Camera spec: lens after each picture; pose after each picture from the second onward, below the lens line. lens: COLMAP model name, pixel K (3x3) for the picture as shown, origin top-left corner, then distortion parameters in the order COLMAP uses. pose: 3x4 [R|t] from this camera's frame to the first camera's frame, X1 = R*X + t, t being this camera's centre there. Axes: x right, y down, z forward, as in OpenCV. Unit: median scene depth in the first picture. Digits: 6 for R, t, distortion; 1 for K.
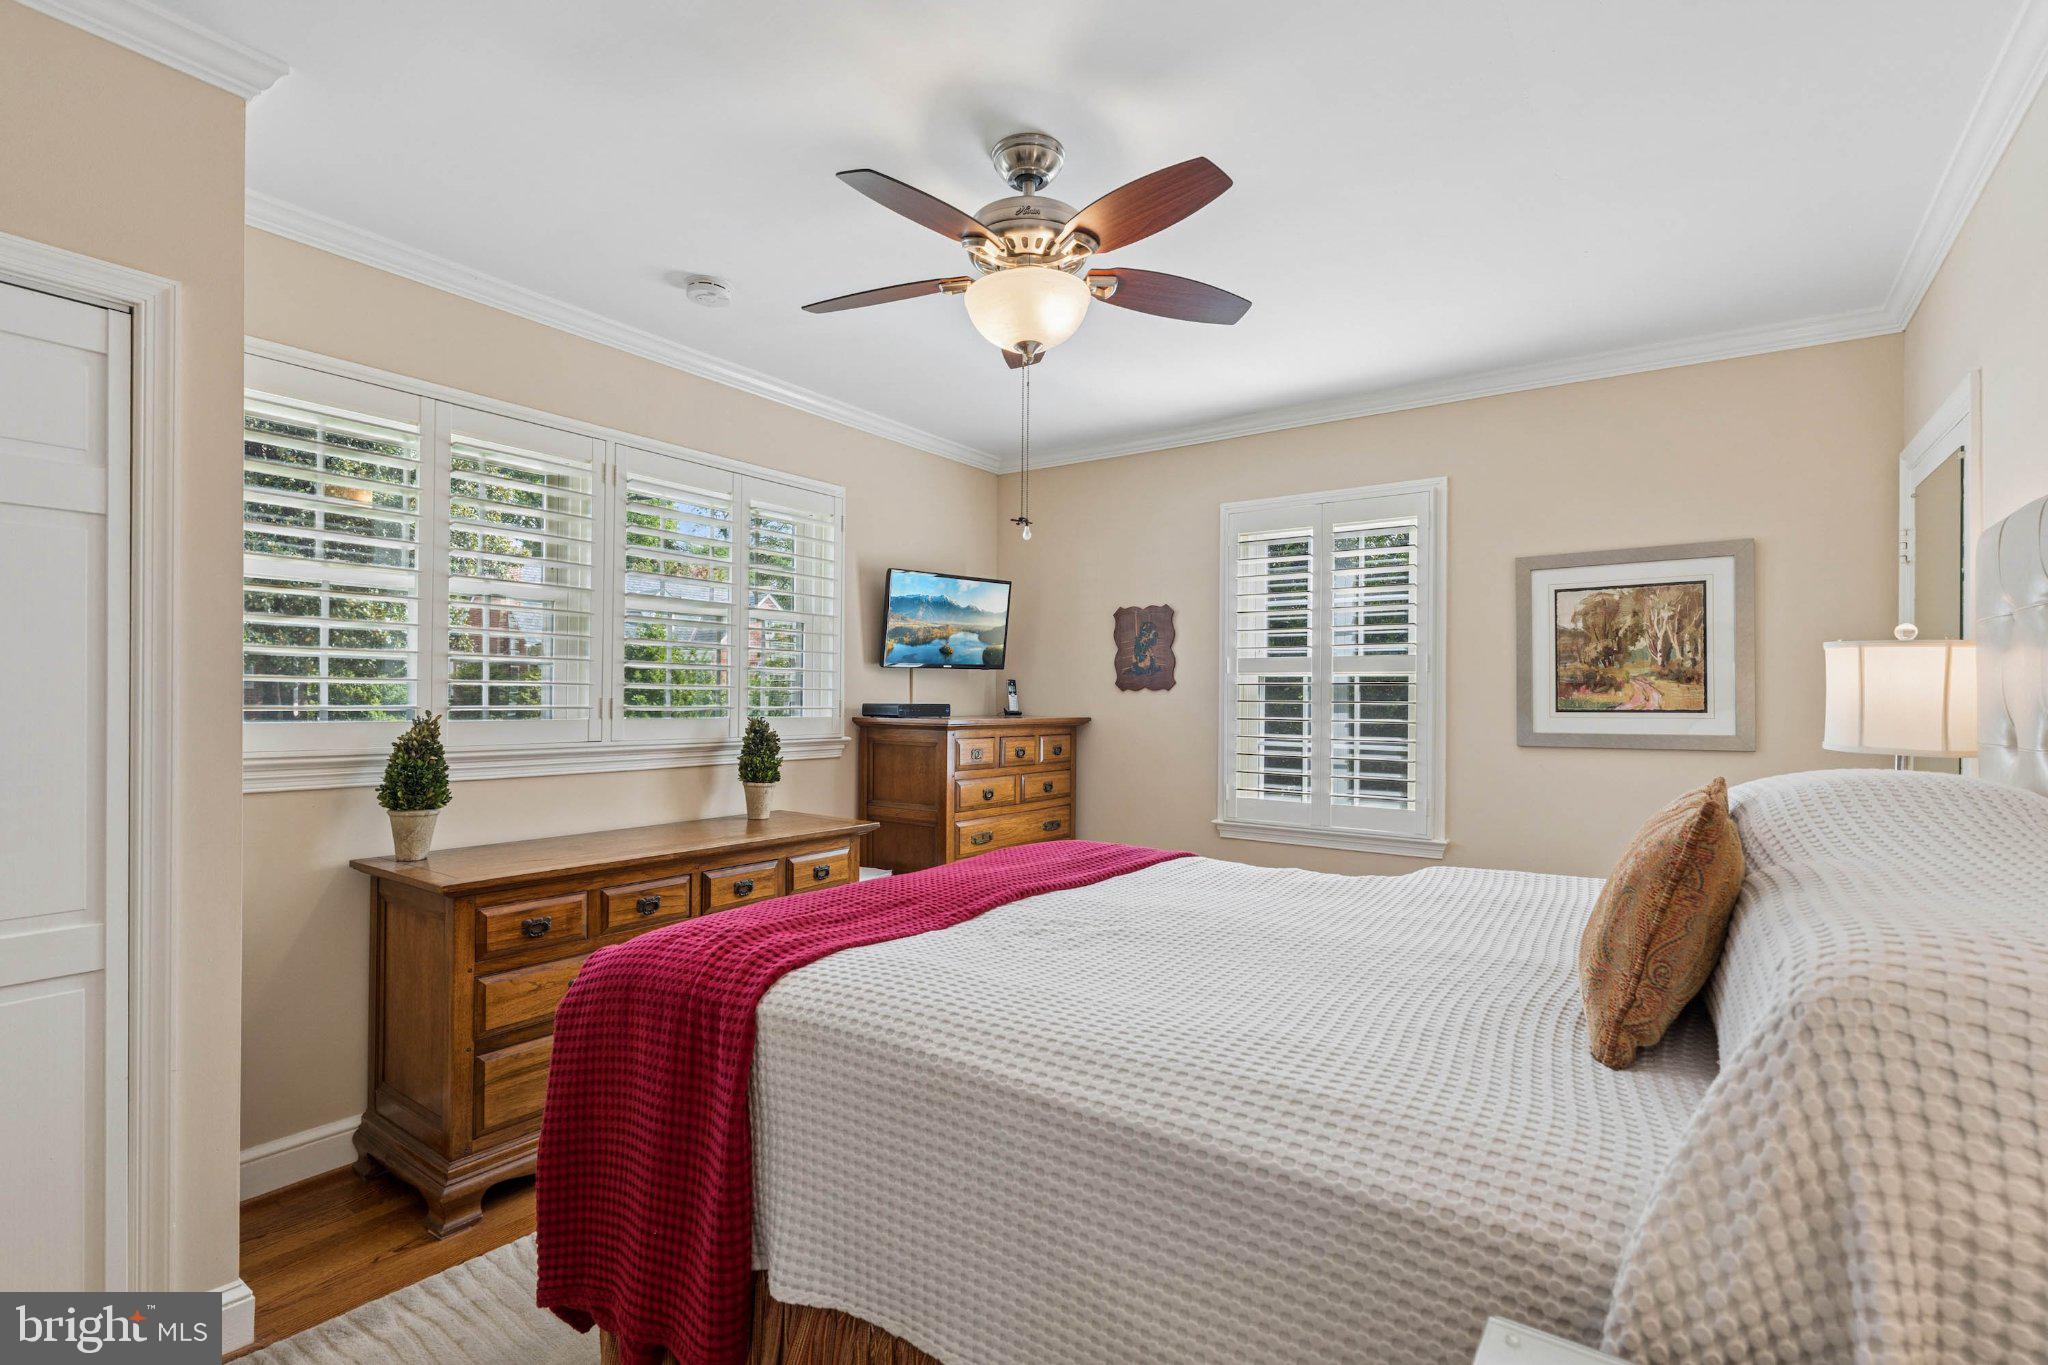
lens RADIAL K [[906.4, 0, 1022.3], [0, 906.4, 685.6], [0, 0, 1]] dist [0.002359, 0.000903]
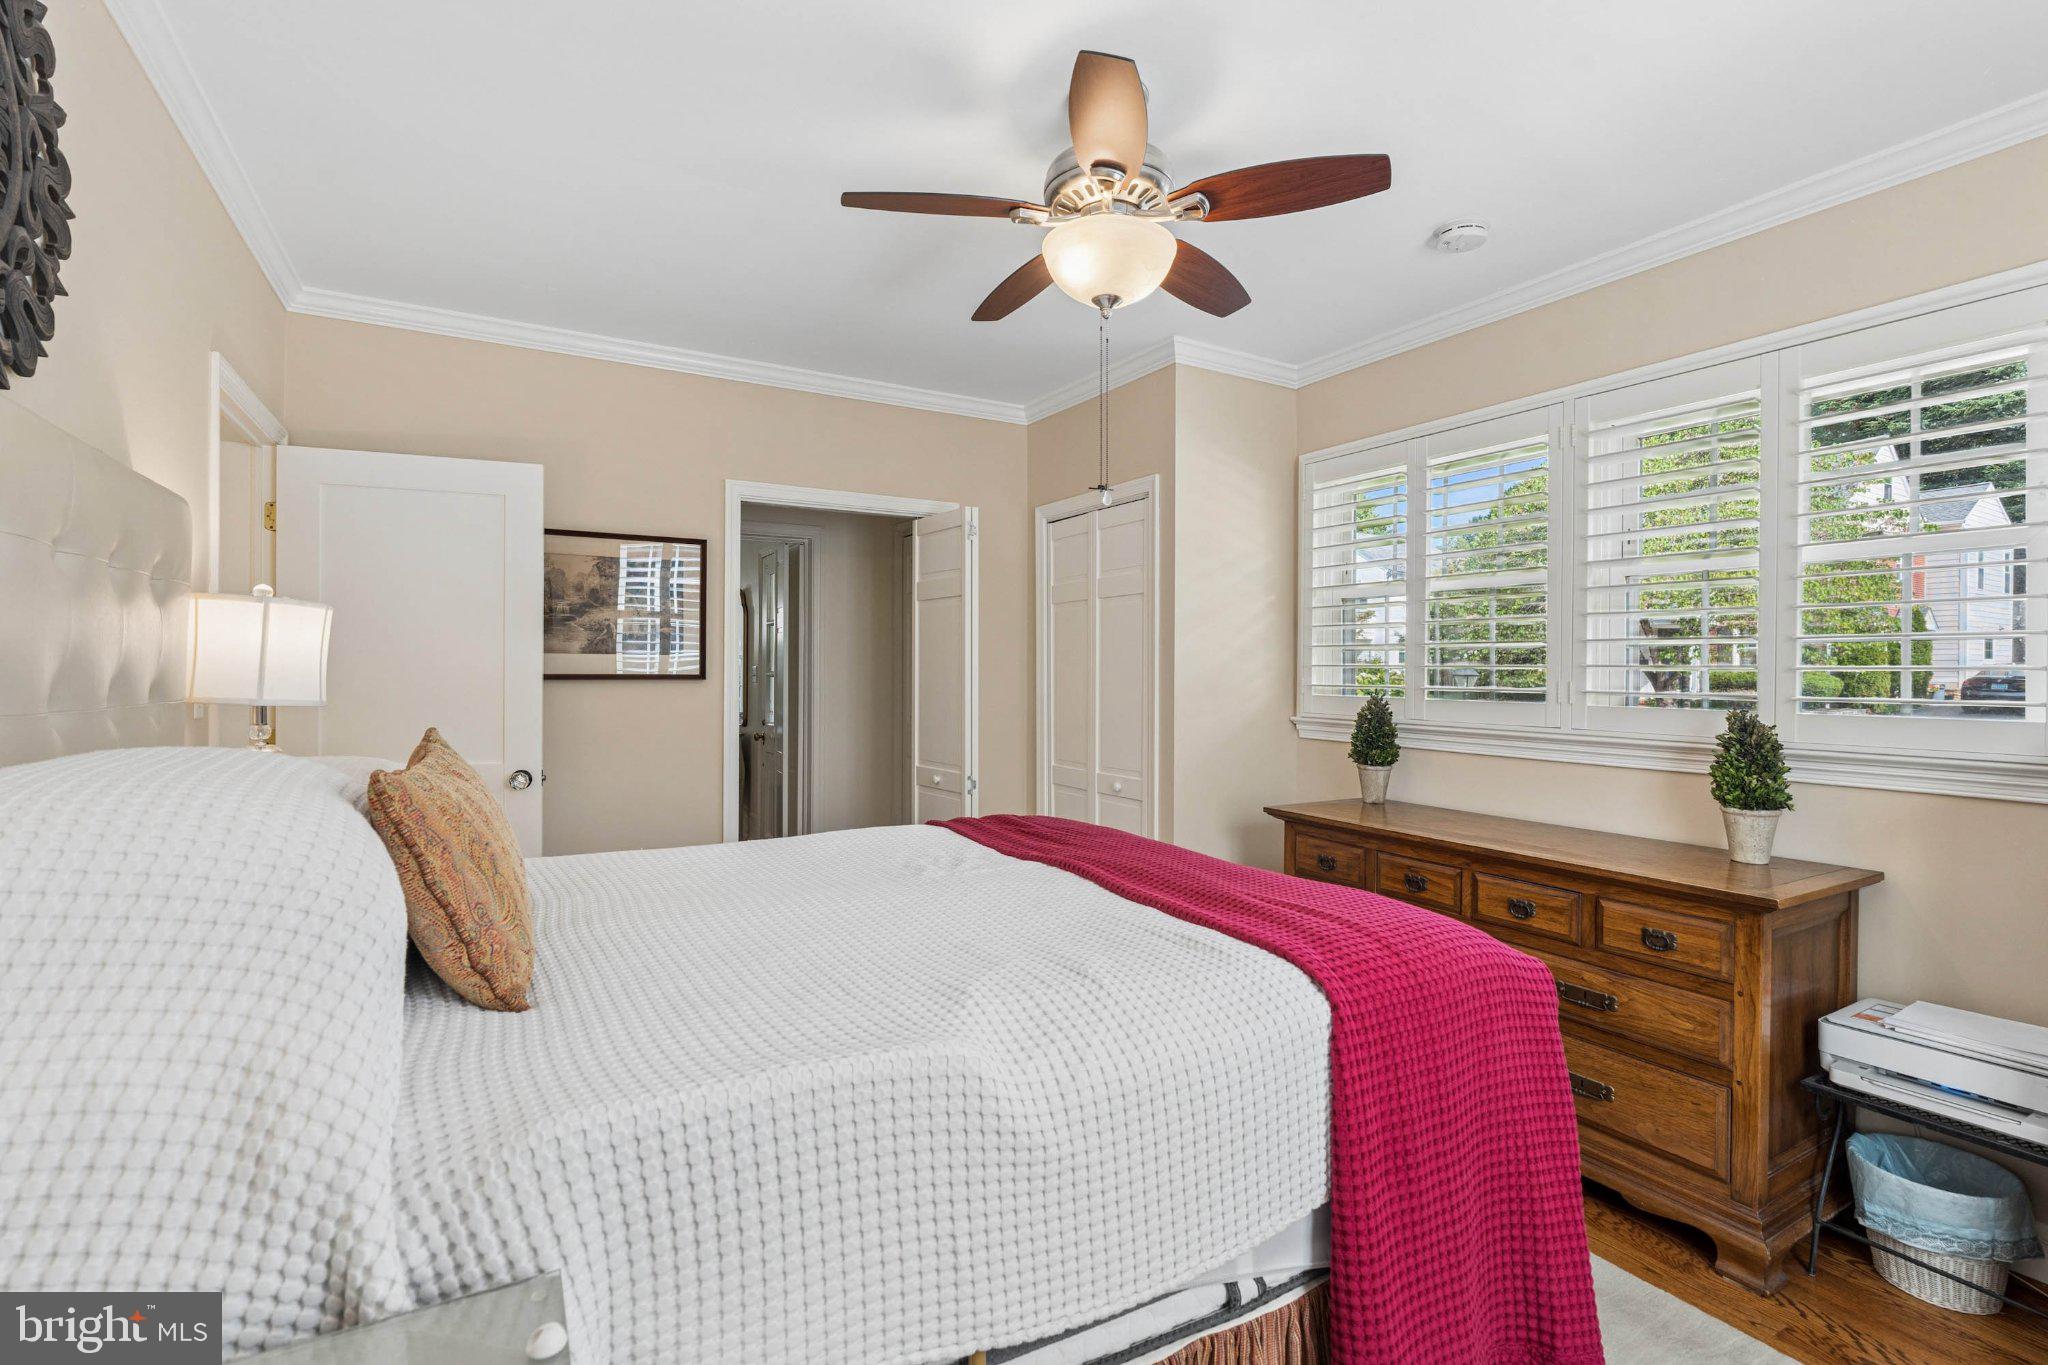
lens RADIAL K [[906.4, 0, 1017.2], [0, 906.4, 683.4], [0, 0, 1]] dist [0.002359, 0.000903]
pose [[-0.417122, -0.005884, -0.908831, 0.622428], [-0.004928, 0.999979, -0.004212, 0.023830], [0.908837, 0.002722, -0.417142, 0.912336]]
